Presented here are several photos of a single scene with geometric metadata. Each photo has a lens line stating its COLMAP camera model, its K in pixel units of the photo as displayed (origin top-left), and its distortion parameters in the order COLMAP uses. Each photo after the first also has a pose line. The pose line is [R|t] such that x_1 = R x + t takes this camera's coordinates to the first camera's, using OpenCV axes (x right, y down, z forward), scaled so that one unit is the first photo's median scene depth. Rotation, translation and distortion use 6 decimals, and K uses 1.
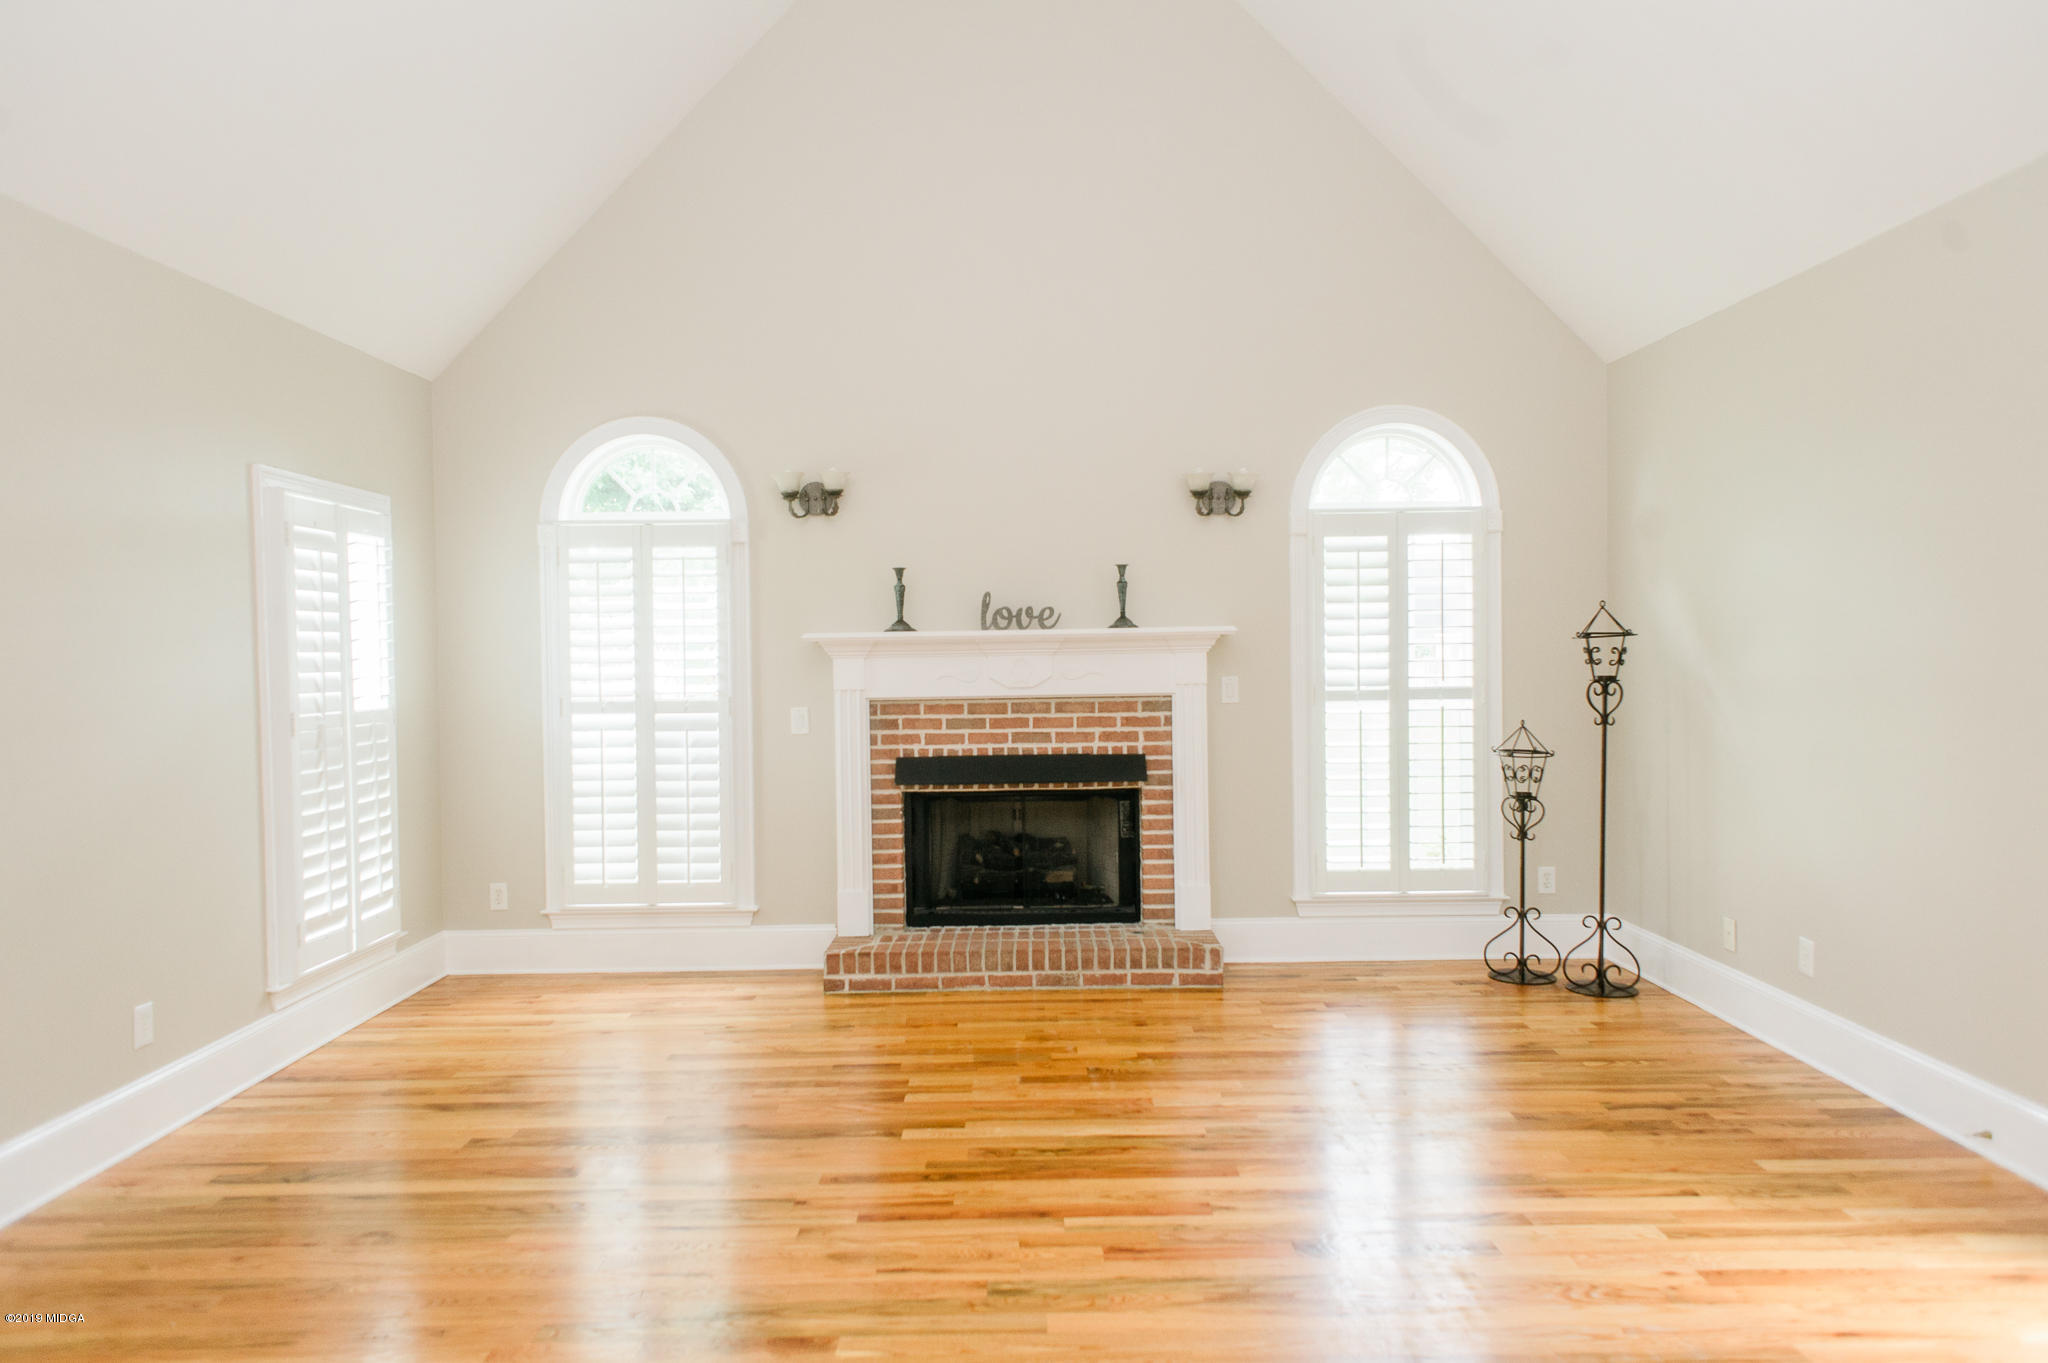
lens RADIAL K [[1355.2, 0, 1024.1], [0, 1355.2, 686.4], [0, 0, 1]] dist [0.038248, -0.030774]
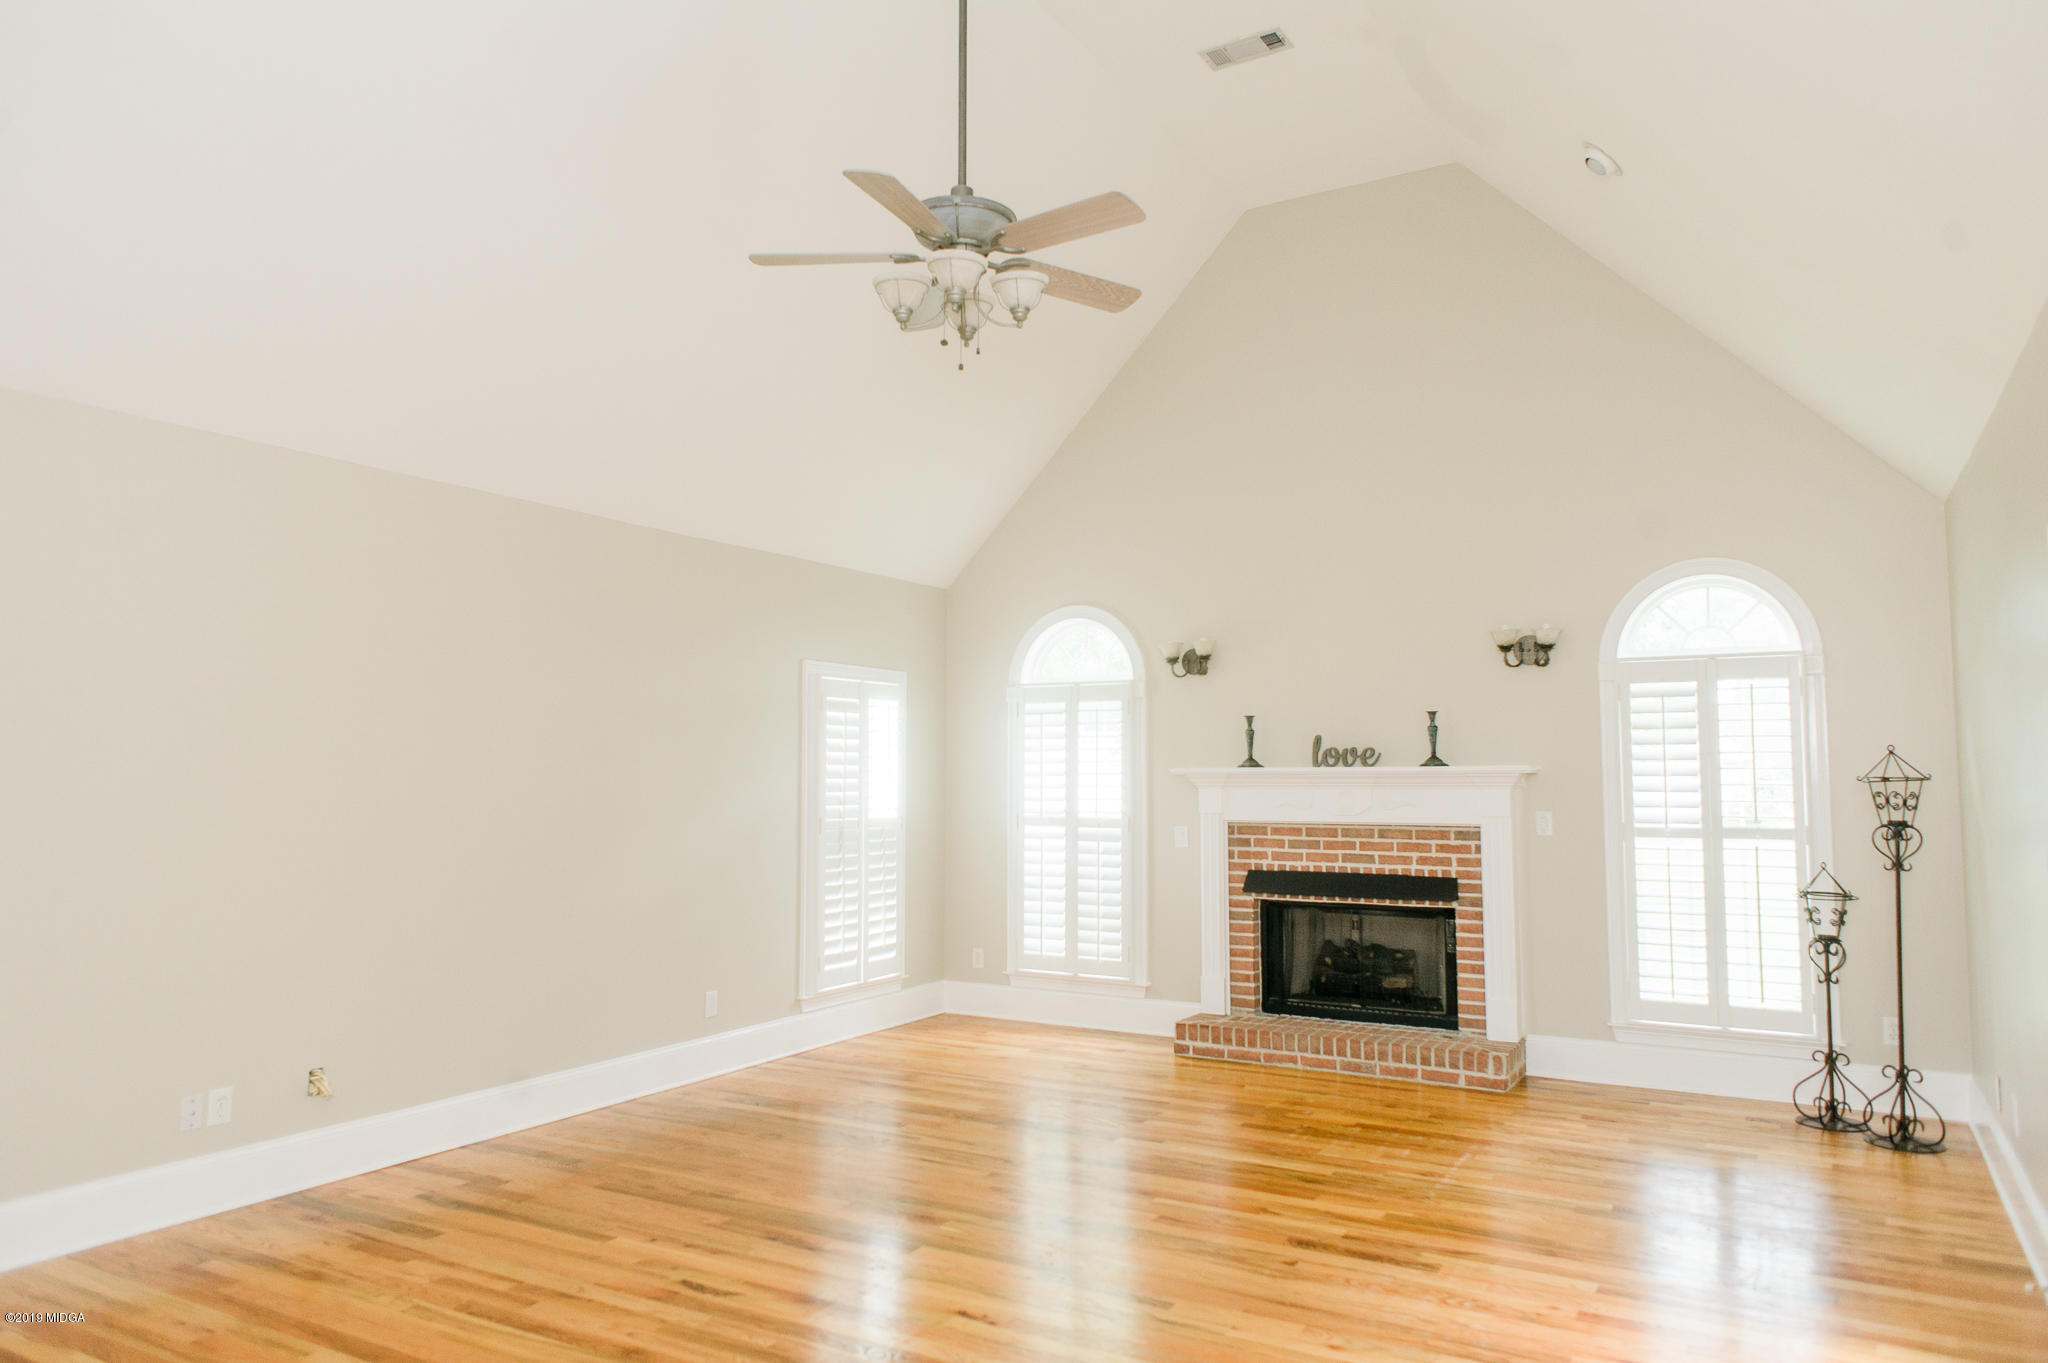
lens RADIAL K [[1355.2, 0, 1024.1], [0, 1355.2, 686.4], [0, 0, 1]] dist [0.038248, -0.030774]
pose [[0.863747, -0.019570, -0.503546, 0.352185], [-0.025575, 0.996256, -0.082589, -0.006382], [0.503277, 0.084214, 0.860012, -0.173172]]
